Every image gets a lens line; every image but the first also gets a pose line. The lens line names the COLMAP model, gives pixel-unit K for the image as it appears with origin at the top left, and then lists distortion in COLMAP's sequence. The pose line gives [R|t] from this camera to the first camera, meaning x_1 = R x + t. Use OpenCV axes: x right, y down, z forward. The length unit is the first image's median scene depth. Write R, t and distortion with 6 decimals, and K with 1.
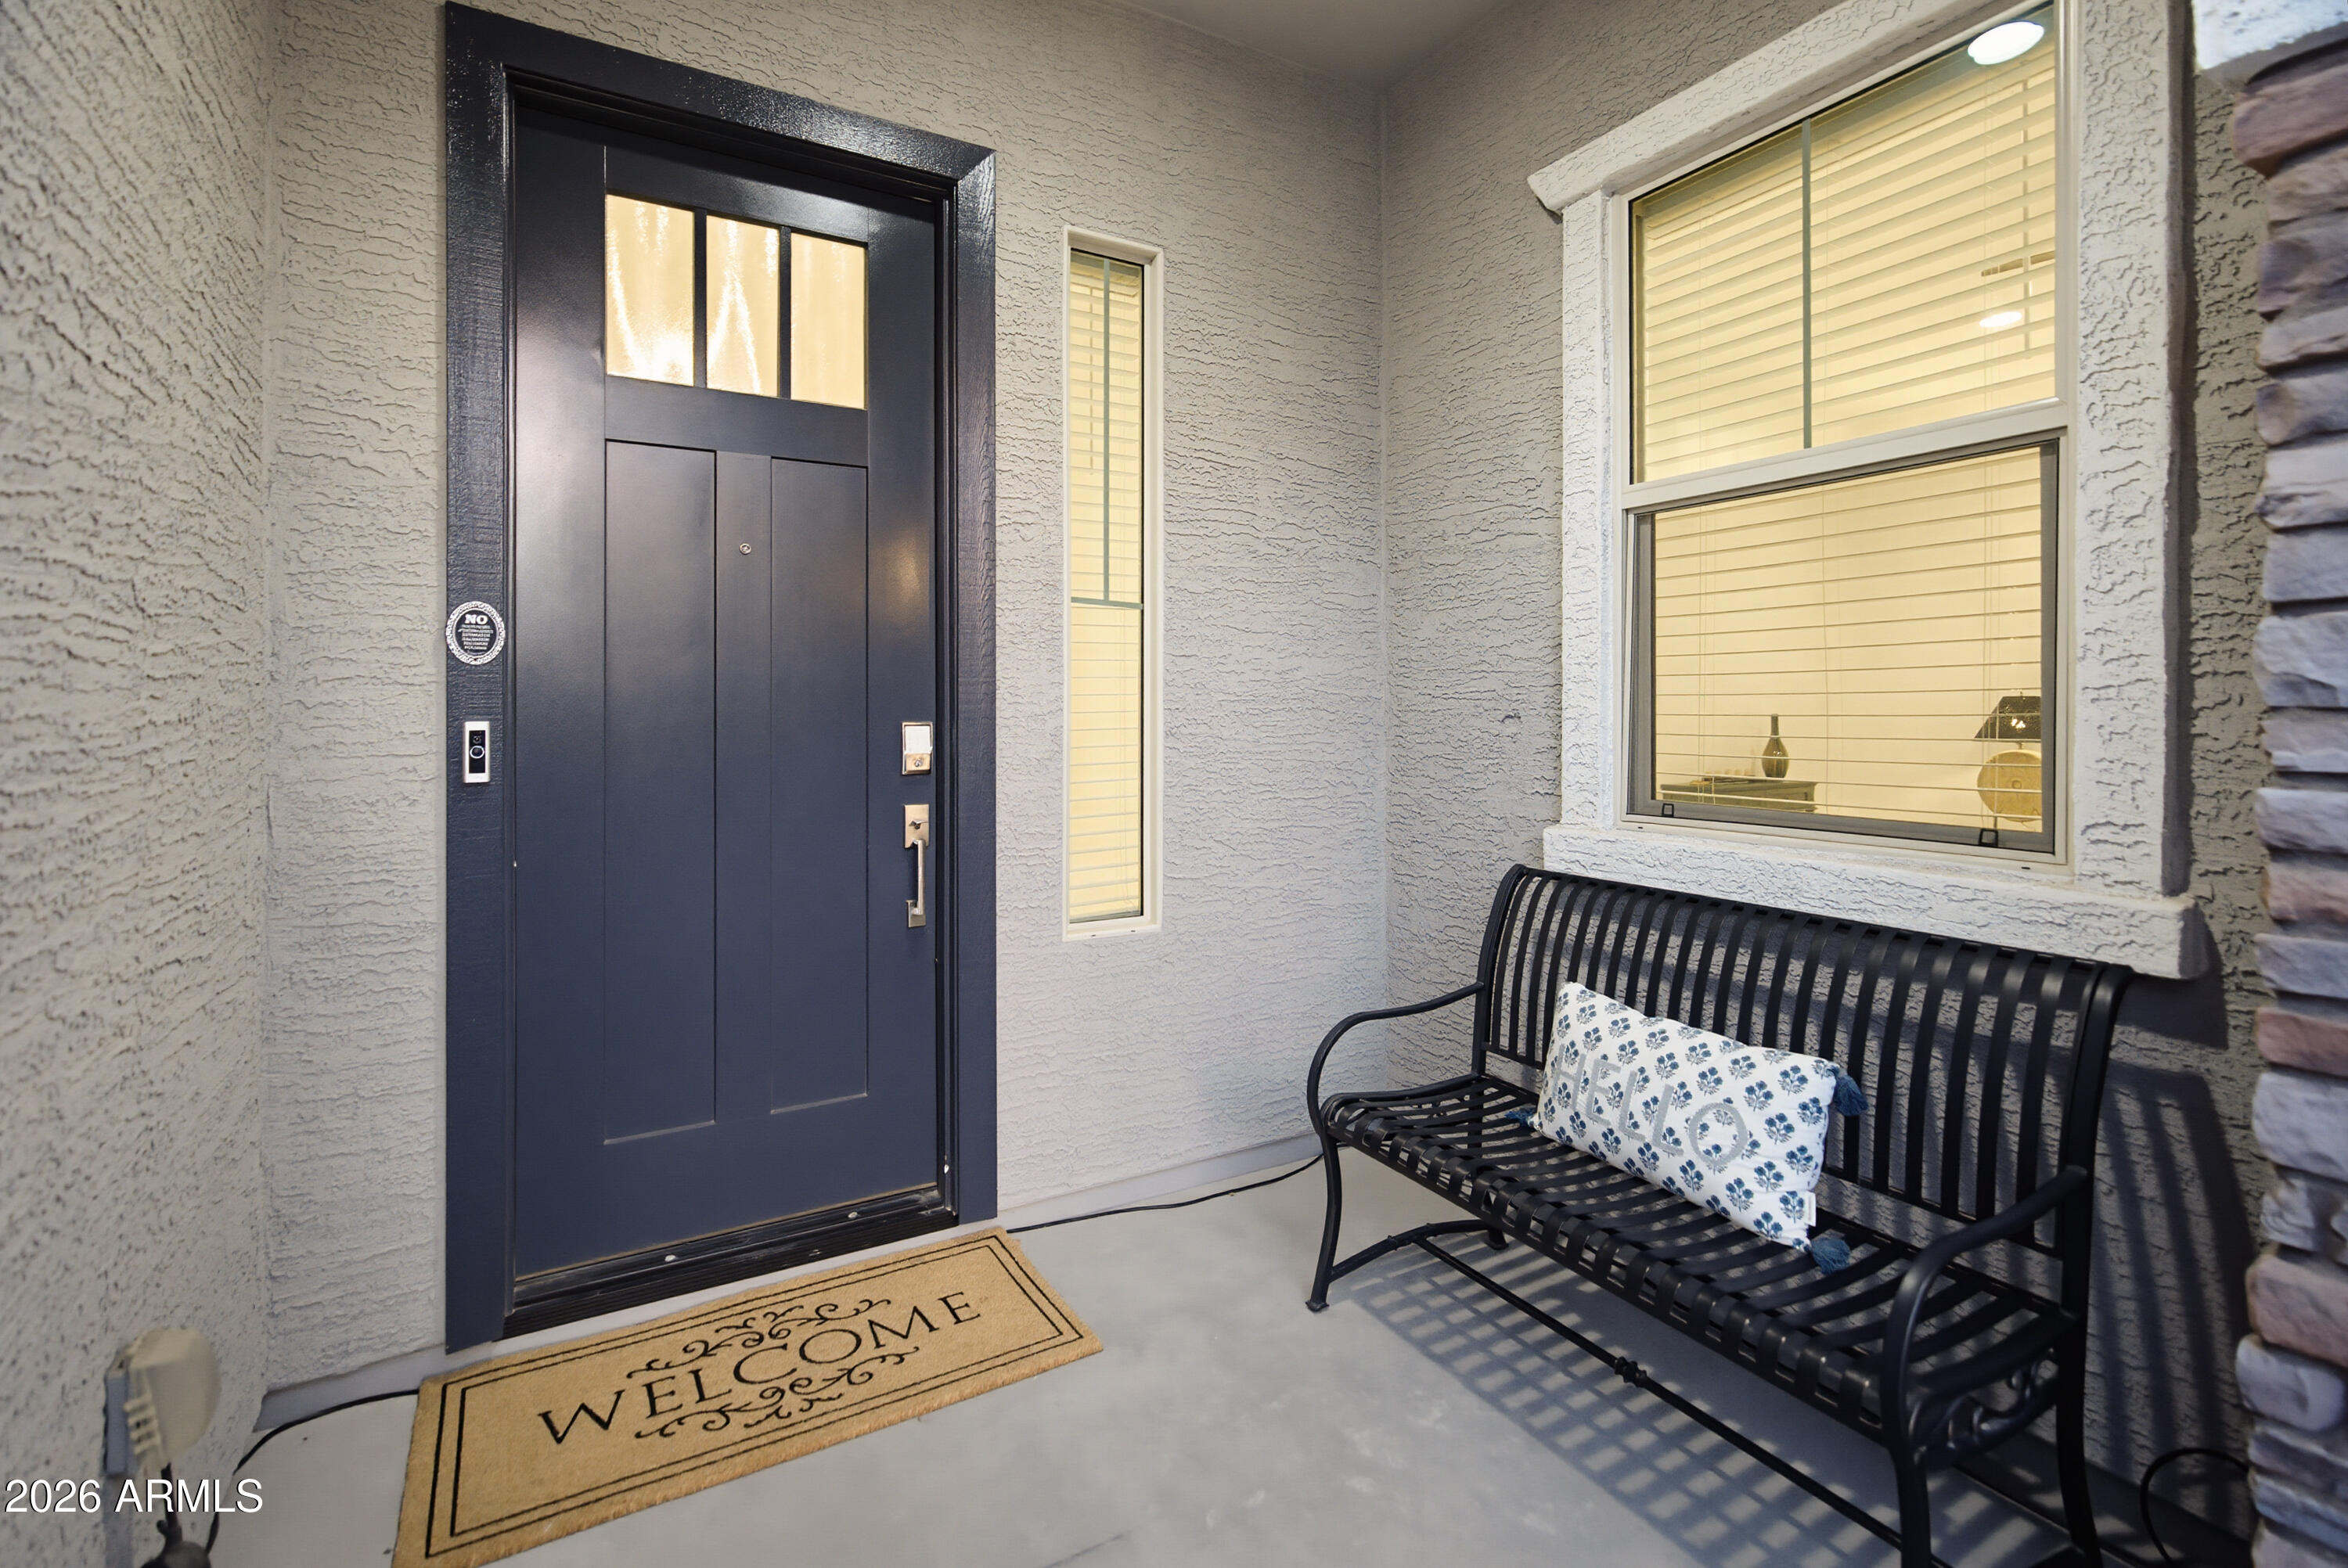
lens RADIAL K [[1071.2, 0, 1170.0], [0, 1071.2, 687.8], [0, 0, 1]] dist [0.001503, 0.000849]
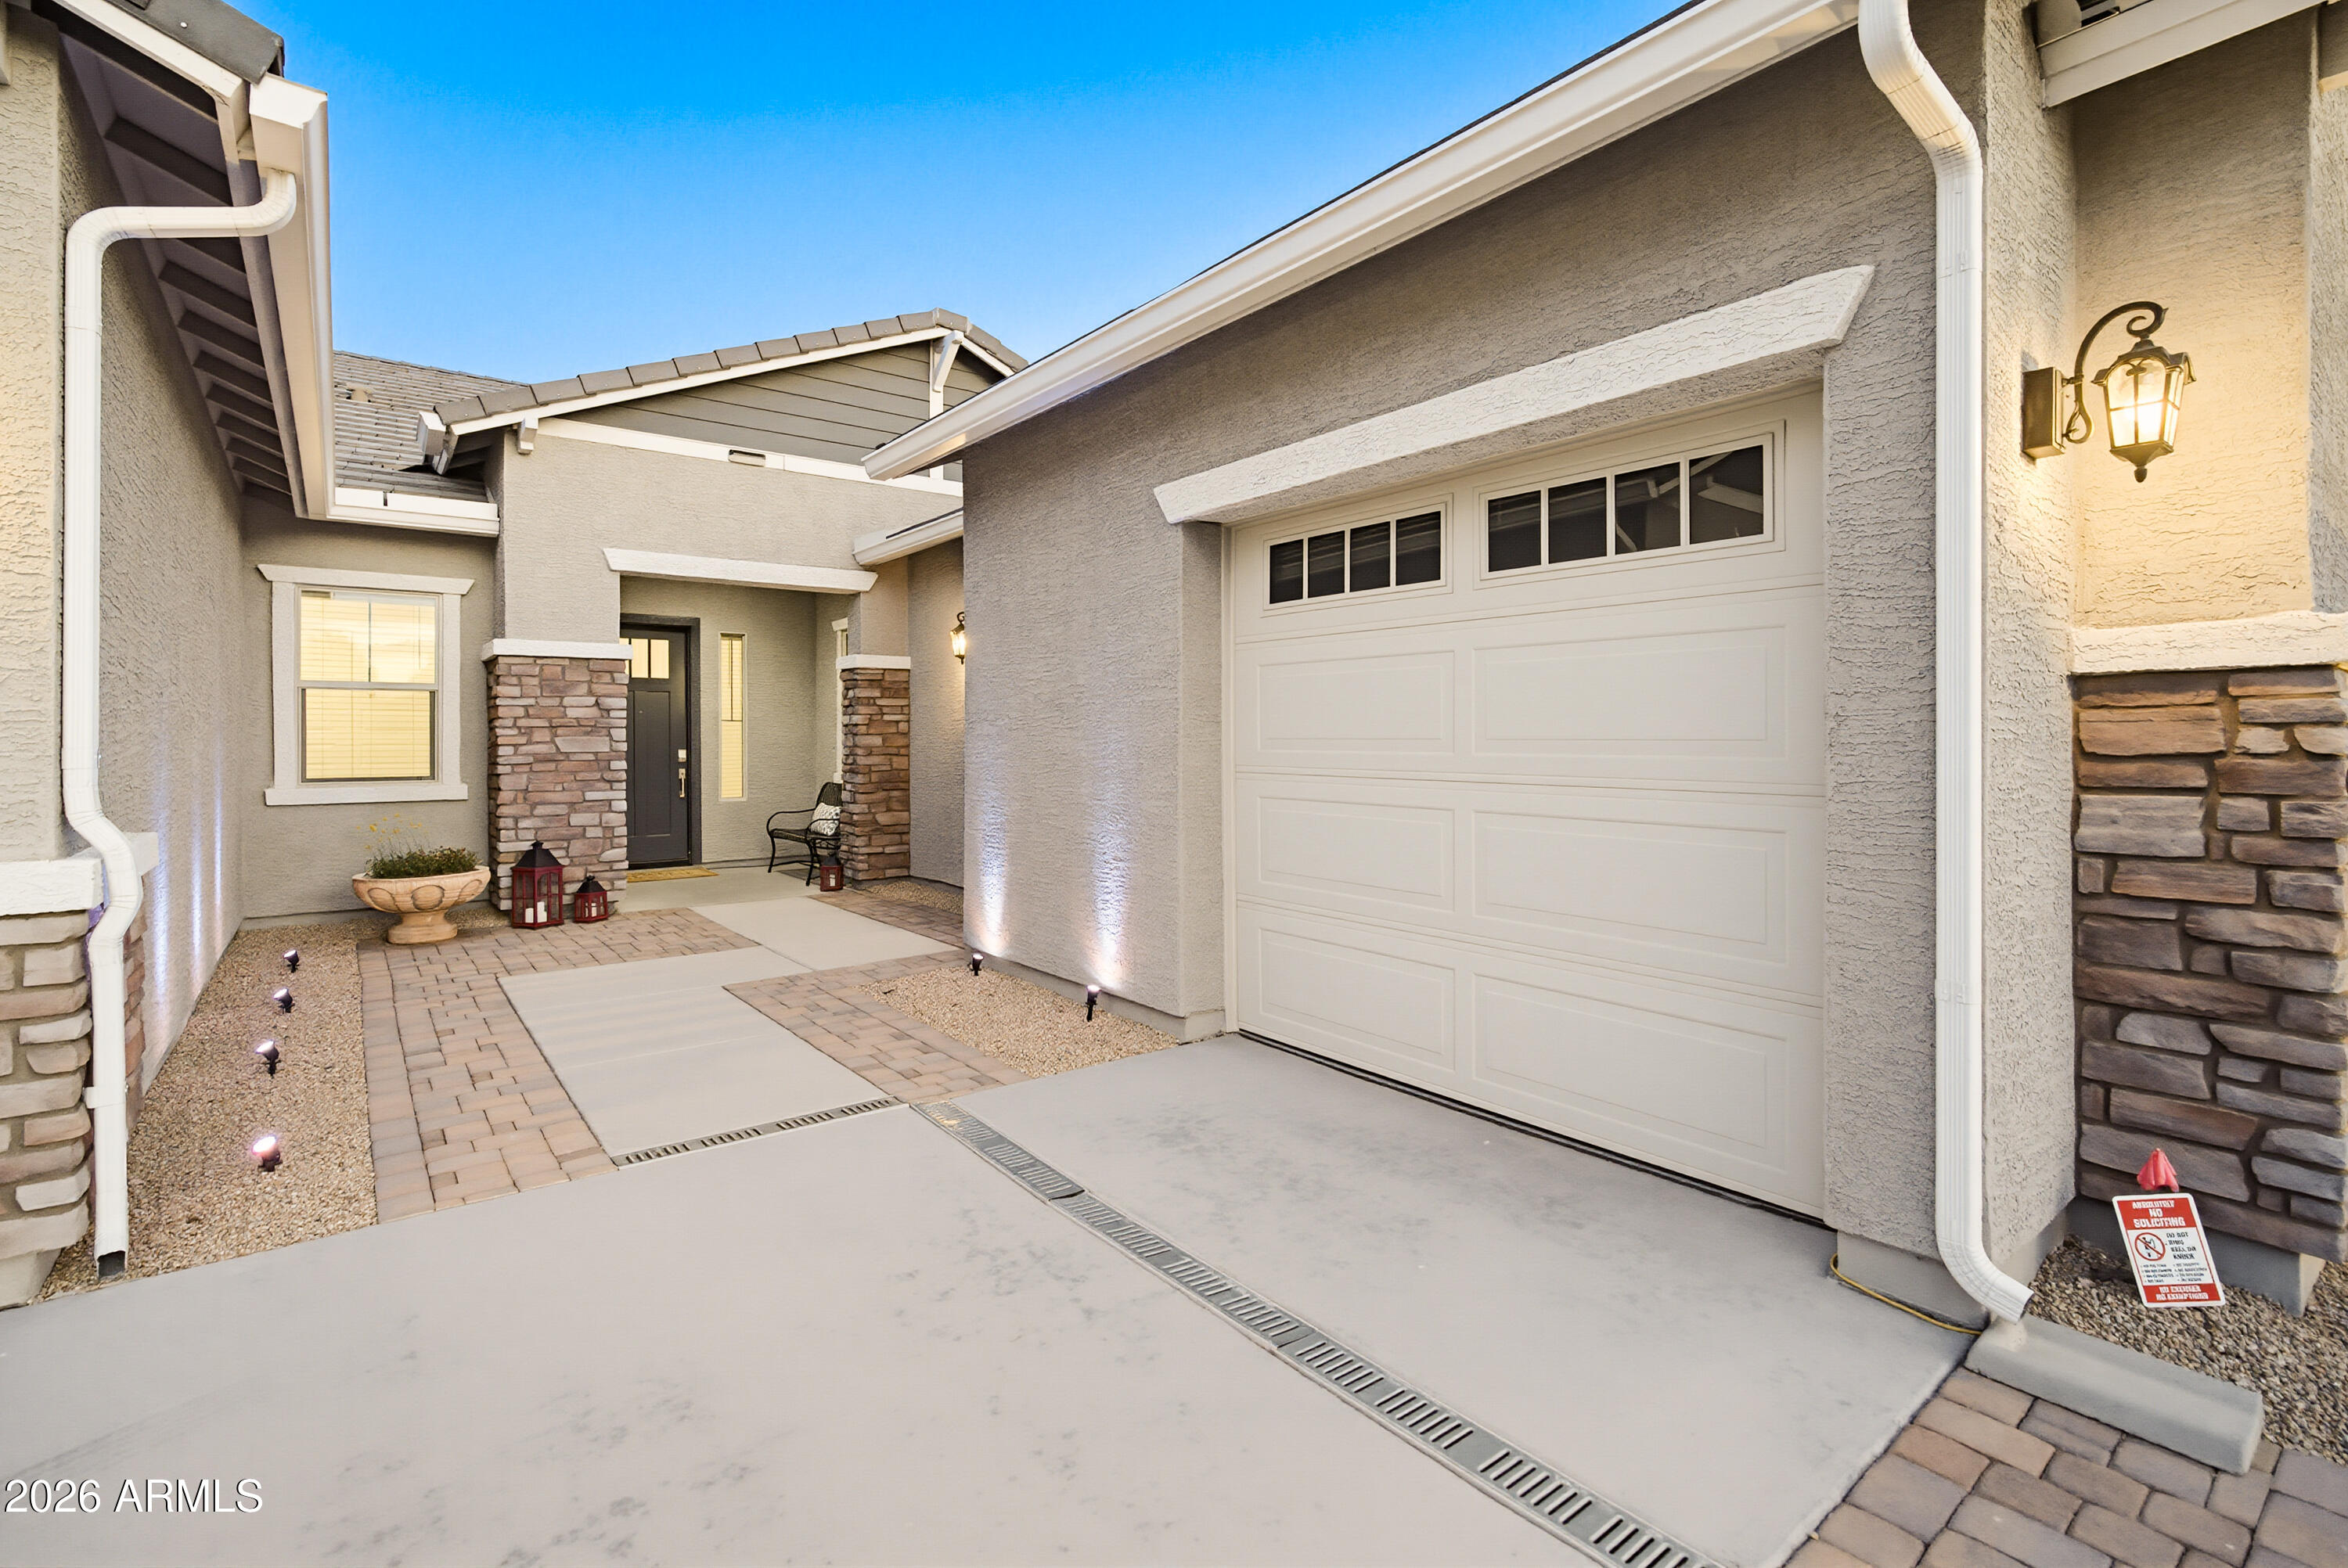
lens RADIAL K [[1058.9, 0, 1164.7], [0, 1058.9, 734.0], [0, 0, 1]] dist [0.002010, 0.000396]
pose [[0.984728, -0.005288, 0.174022, 0.952909], [0.004739, 0.999982, 0.003568, -0.038524], [-0.174038, -0.002688, 0.984735, -3.602840]]
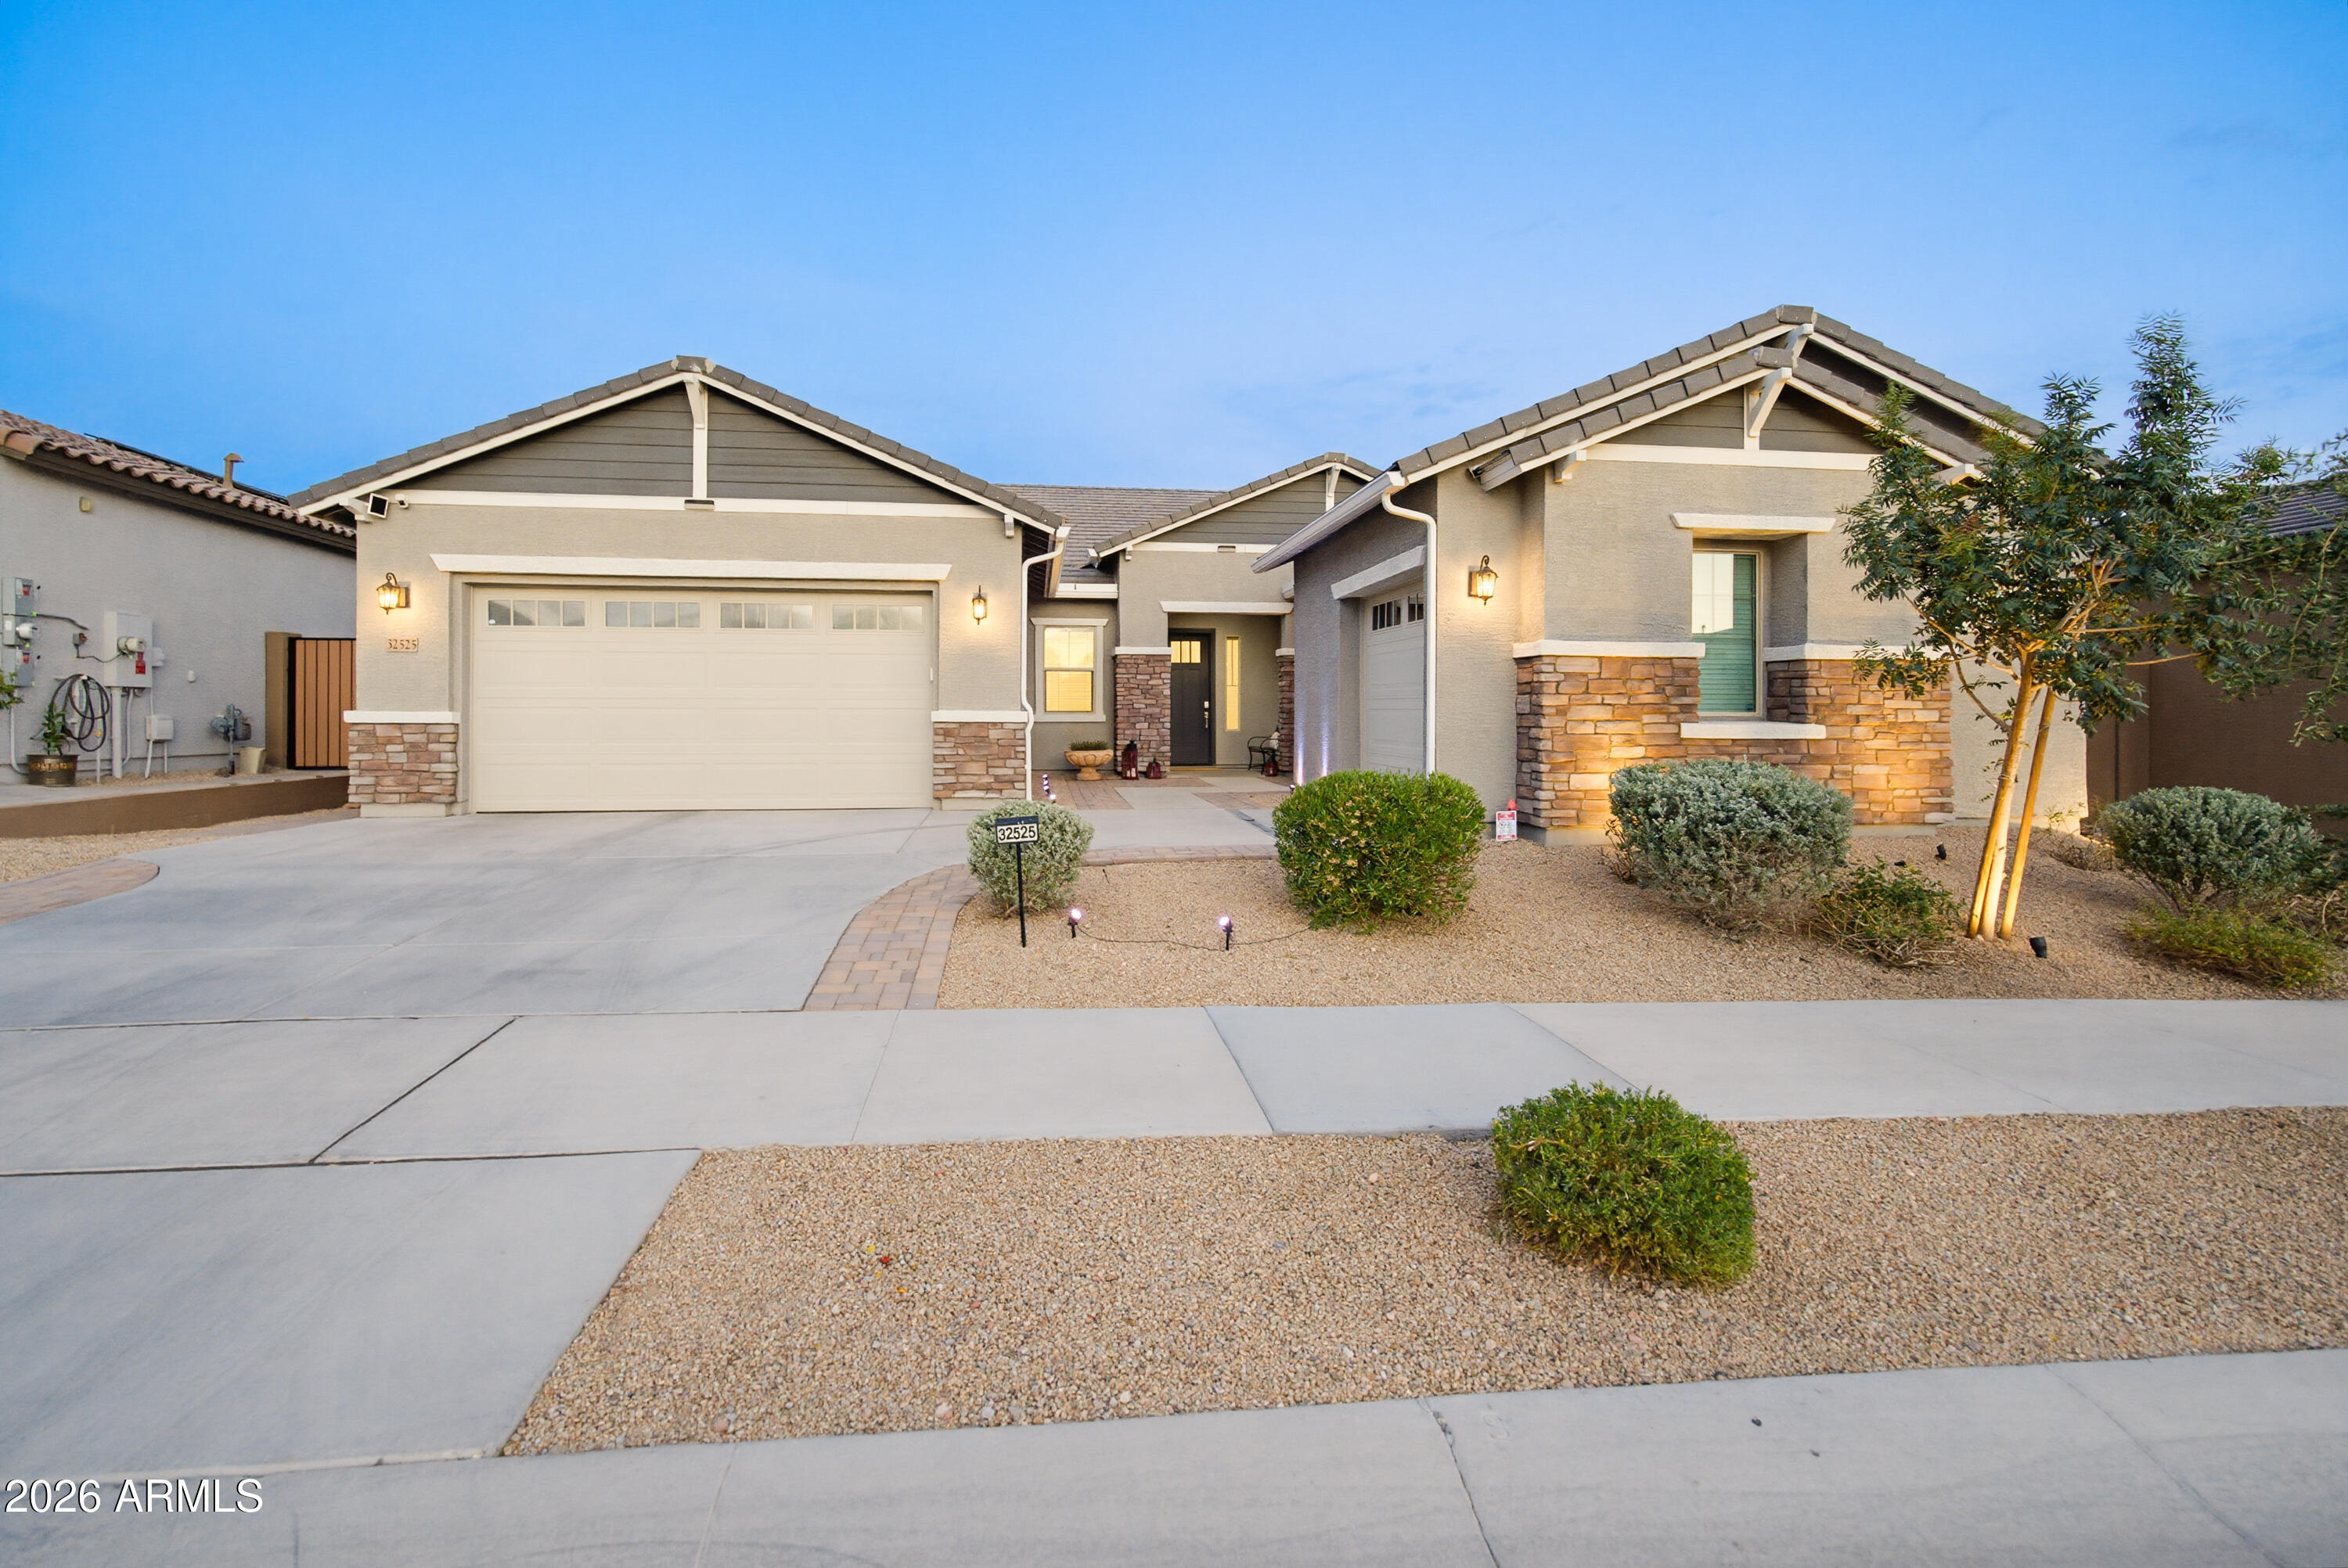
lens RADIAL K [[1083.5, 0, 1167.4], [0, 1083.5, 701.6], [0, 0, 1]] dist [0.000100, -0.000160]
pose [[0.934801, -0.004369, -0.355145, 2.327834], [0.002758, 0.999983, -0.005041, 0.068620], [0.355161, 0.003733, 0.934798, -6.557349]]
